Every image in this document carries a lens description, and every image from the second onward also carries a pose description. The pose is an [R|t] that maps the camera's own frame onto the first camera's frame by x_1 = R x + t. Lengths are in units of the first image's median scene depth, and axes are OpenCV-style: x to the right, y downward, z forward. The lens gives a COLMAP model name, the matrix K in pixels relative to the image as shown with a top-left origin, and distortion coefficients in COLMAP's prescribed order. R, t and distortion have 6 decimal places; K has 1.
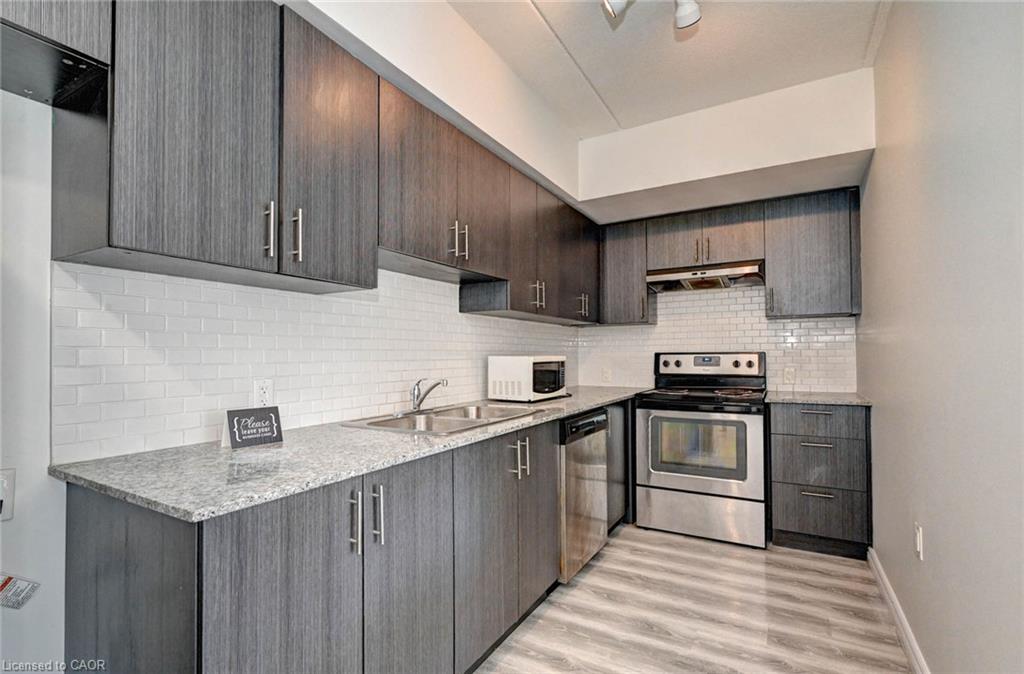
lens RADIAL K [[477.6, 0, 542.5], [0, 477.6, 352.4], [0, 0, 1]] dist [0.004449, -0.000295]
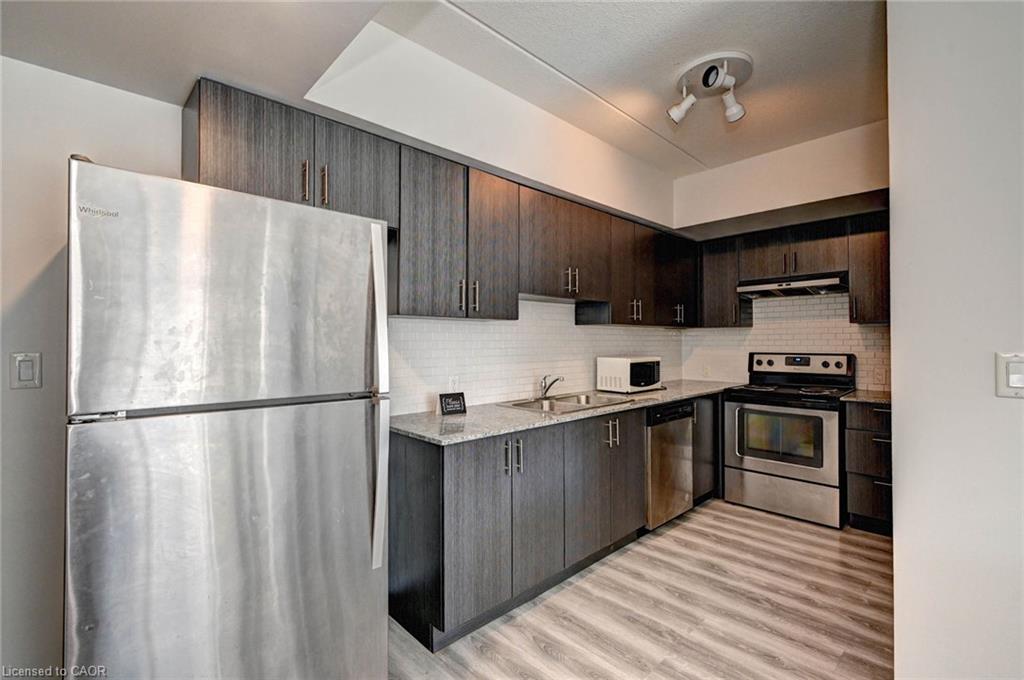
lens RADIAL K [[495.1, 0, 525.2], [0, 495.1, 333.3], [0, 0, 1]] dist [0.005010, 0.001061]
pose [[0.951562, -0.002166, -0.307450, 0.148068], [0.001396, 0.999995, -0.002725, -0.068541], [0.307454, 0.002164, 0.951560, -0.454199]]
